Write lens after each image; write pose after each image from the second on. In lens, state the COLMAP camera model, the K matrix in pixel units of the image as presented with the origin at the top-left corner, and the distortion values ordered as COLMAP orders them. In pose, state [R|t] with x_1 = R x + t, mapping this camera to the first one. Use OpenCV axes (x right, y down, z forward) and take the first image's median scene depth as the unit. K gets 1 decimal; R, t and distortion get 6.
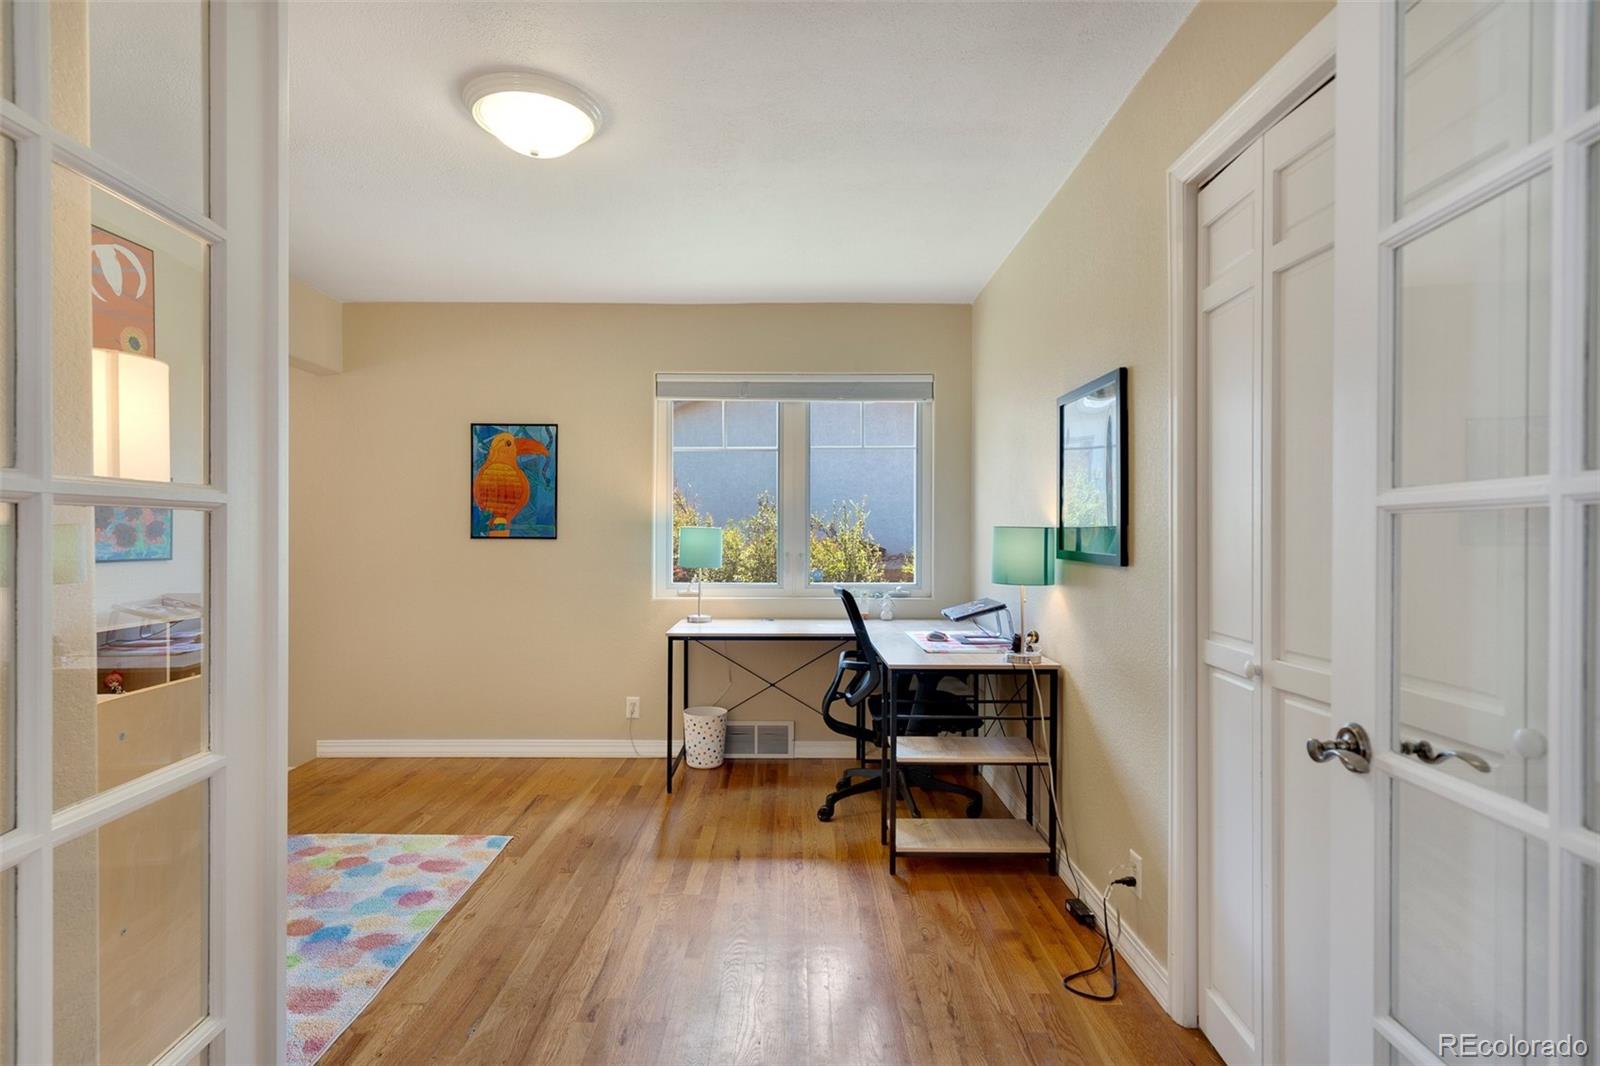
lens RADIAL K [[841.0, 0, 800.0], [0, 841.0, 533.0], [0, 0, 1]] dist [-0.014475, 0.000374]
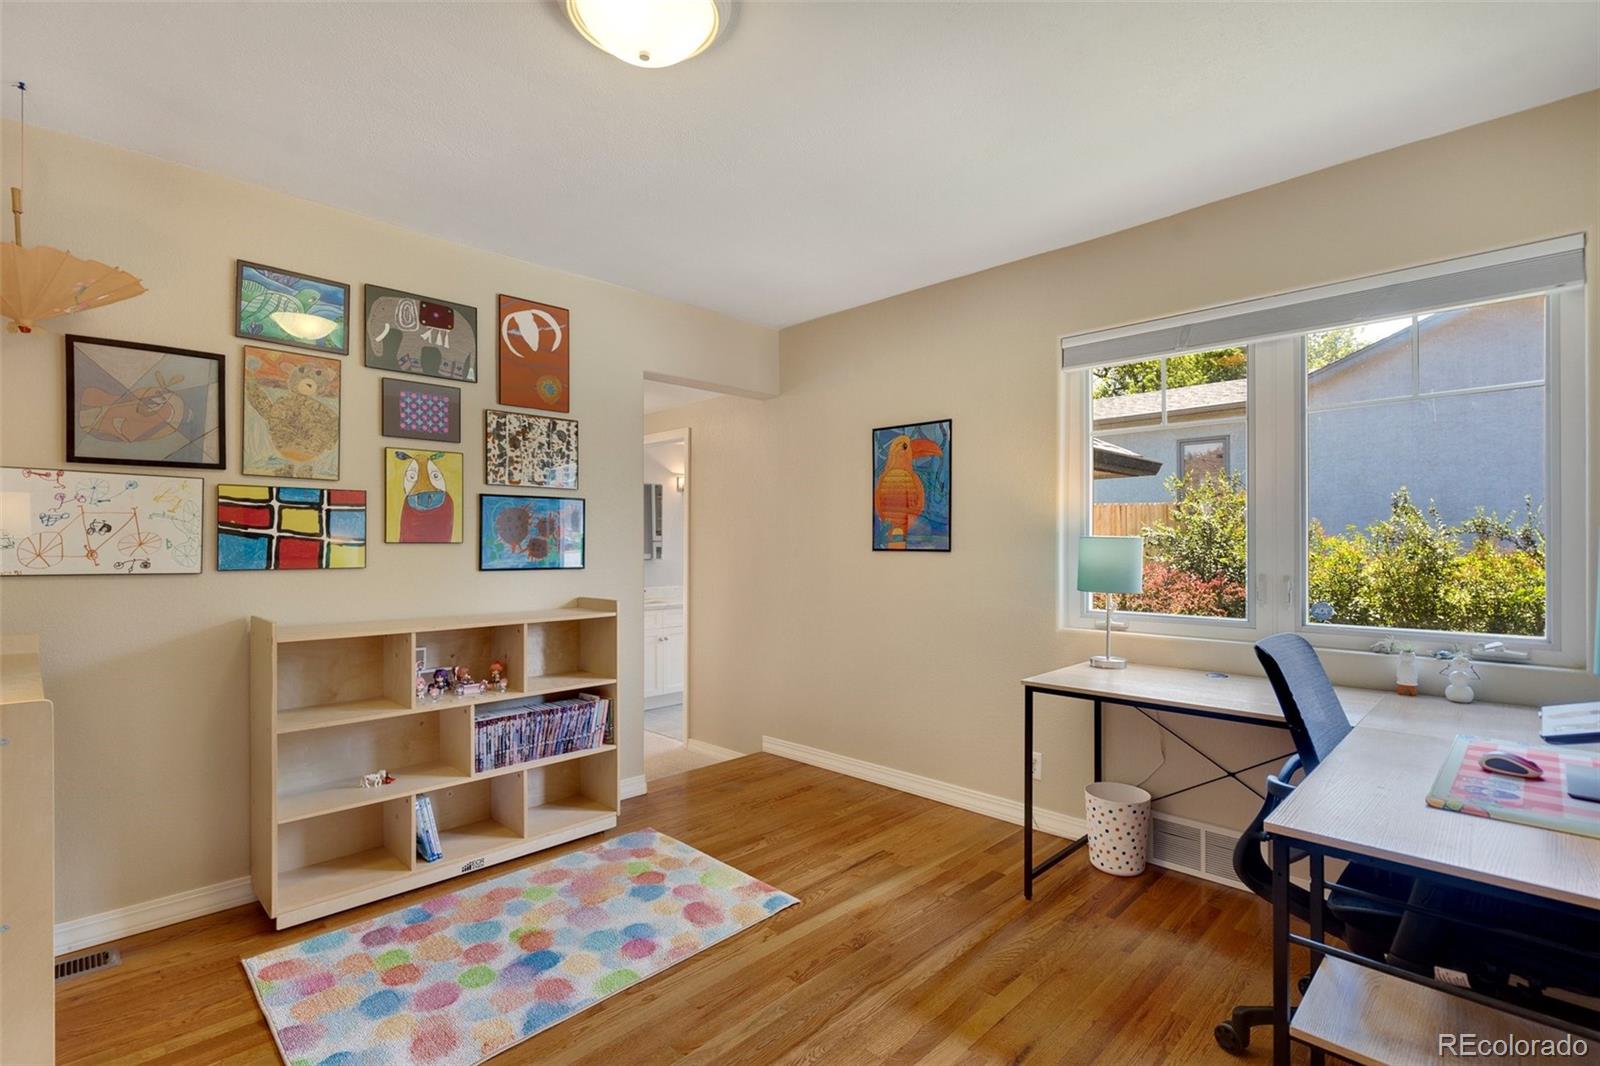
lens RADIAL K [[748.3, 0, 792.6], [0, 748.3, 537.0], [0, 0, 1]] dist [-0.003432, 0.001695]
pose [[0.693812, -0.009827, -0.720089, 0.154784], [0.002973, 0.999937, -0.010782, 0.000073], [0.720150, 0.005340, 0.693798, 0.350884]]
